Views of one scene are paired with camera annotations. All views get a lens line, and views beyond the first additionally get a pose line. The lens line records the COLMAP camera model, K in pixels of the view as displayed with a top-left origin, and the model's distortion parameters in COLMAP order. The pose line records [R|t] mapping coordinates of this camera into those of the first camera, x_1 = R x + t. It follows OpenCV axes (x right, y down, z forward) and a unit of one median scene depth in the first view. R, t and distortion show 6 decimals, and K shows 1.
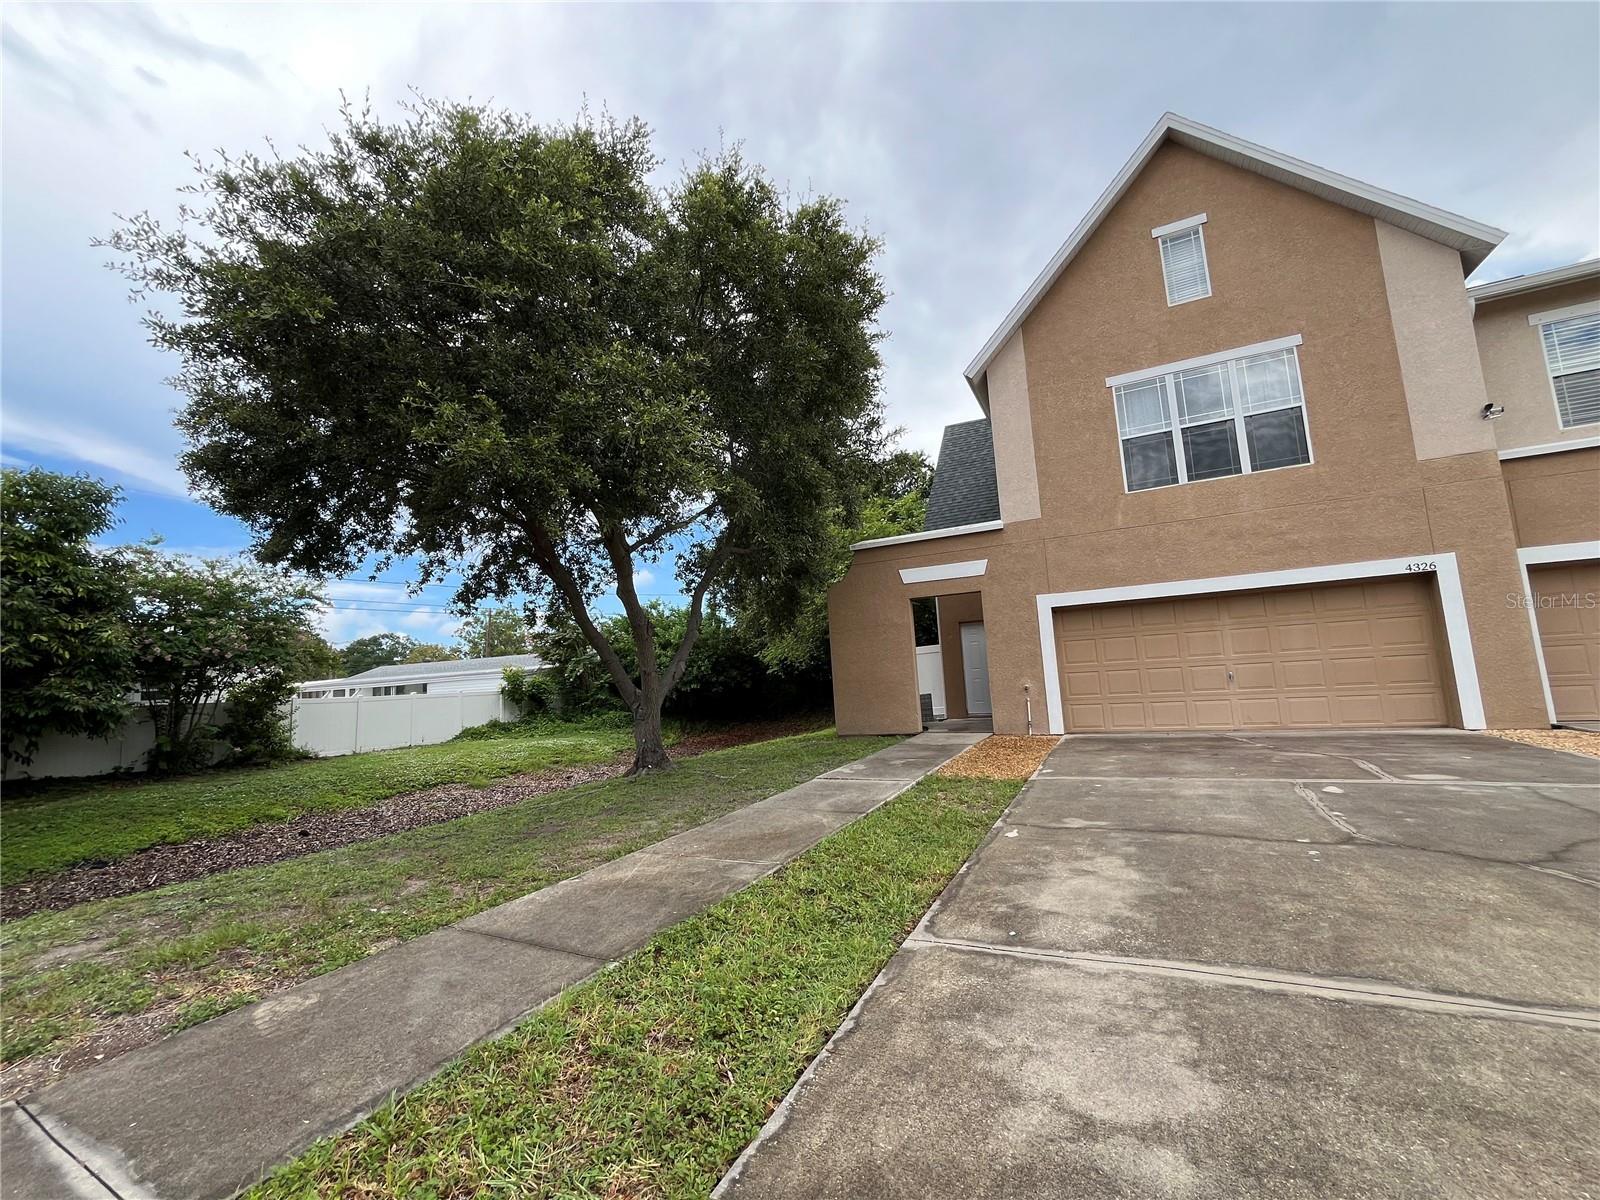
lens RADIAL K [[644.6, 0, 791.6], [0, 644.6, 603.7], [0, 0, 1]] dist [-0.003942, 0.000415]
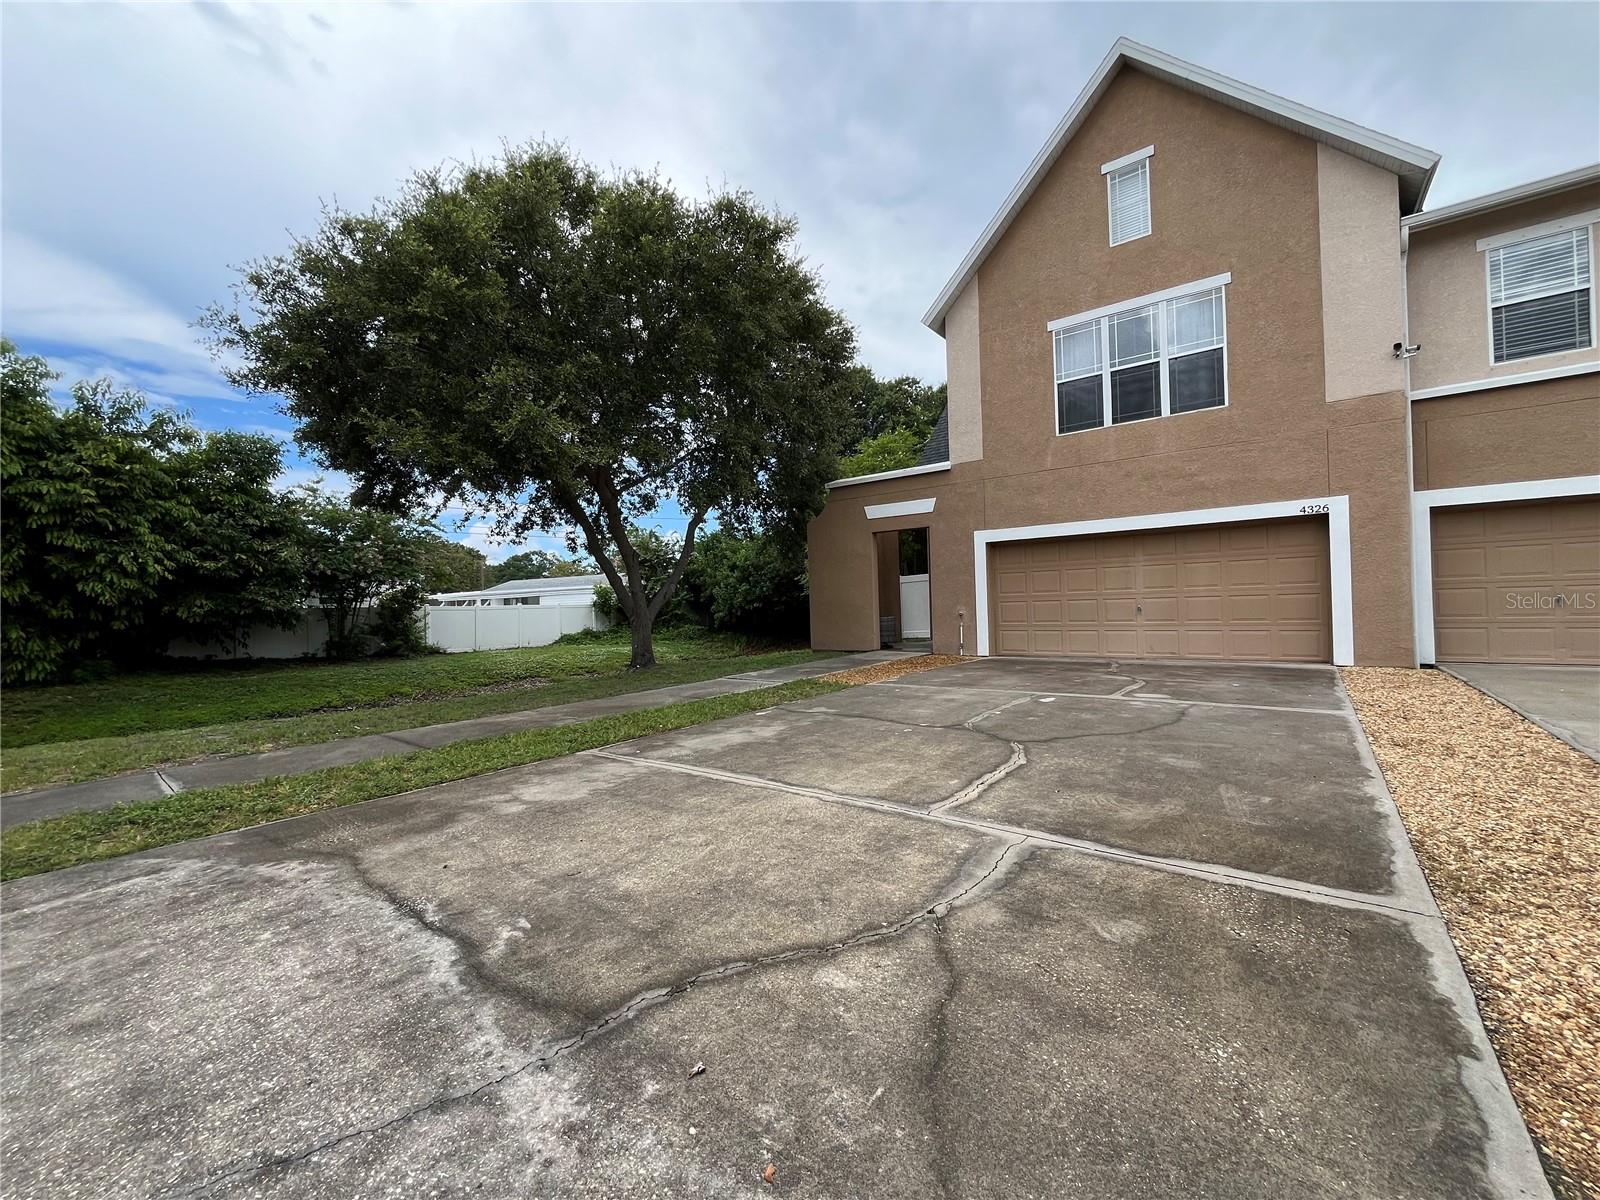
lens RADIAL K [[644.6, 0, 792.5], [0, 644.6, 603.6], [0, 0, 1]] dist [-0.003942, 0.000415]
pose [[0.981389, 0.027341, -0.190073, 0.339271], [-0.003727, 0.992338, 0.123500, -0.029657], [0.191993, -0.120494, 0.973971, -0.173937]]
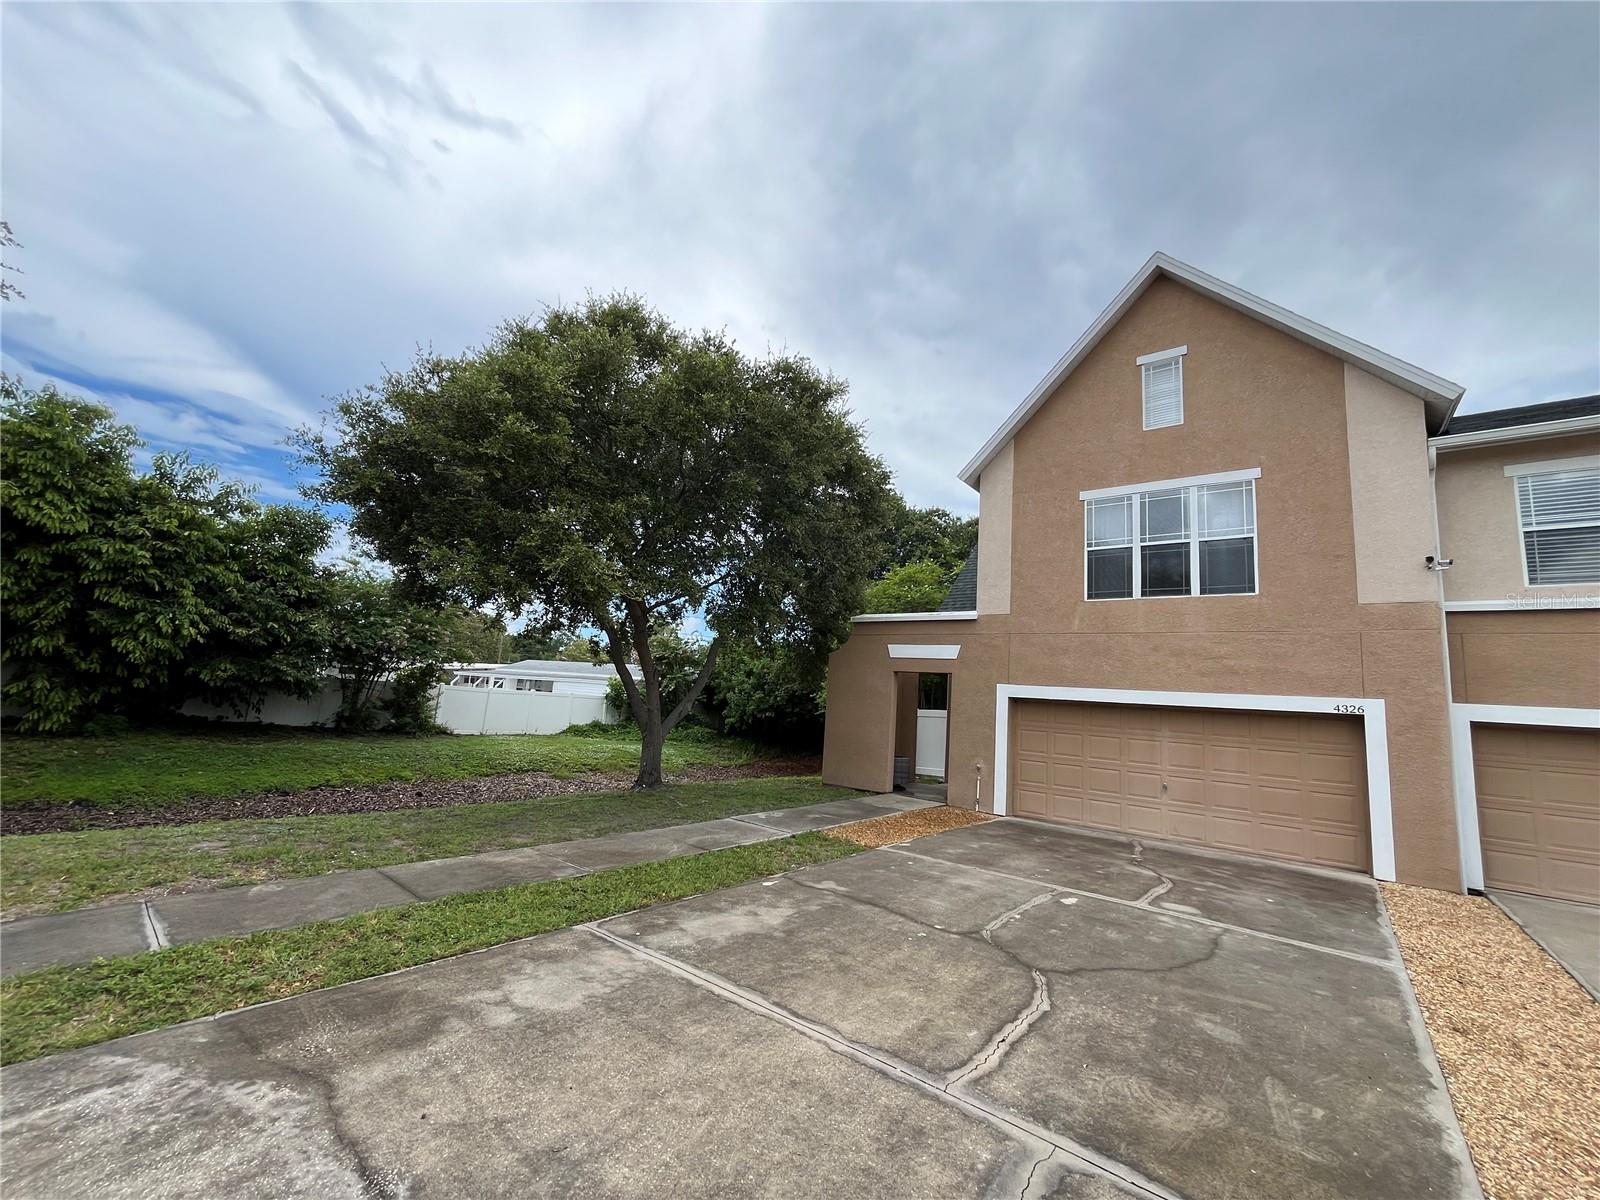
lens RADIAL K [[644.6, 0, 793.5], [0, 644.6, 604.6], [0, 0, 1]] dist [-0.003942, 0.000415]
pose [[0.970662, 0.095216, -0.220791, 0.321649], [-0.102727, 0.994449, -0.022764, -0.102482], [0.217398, 0.044778, 0.975055, -0.173386]]
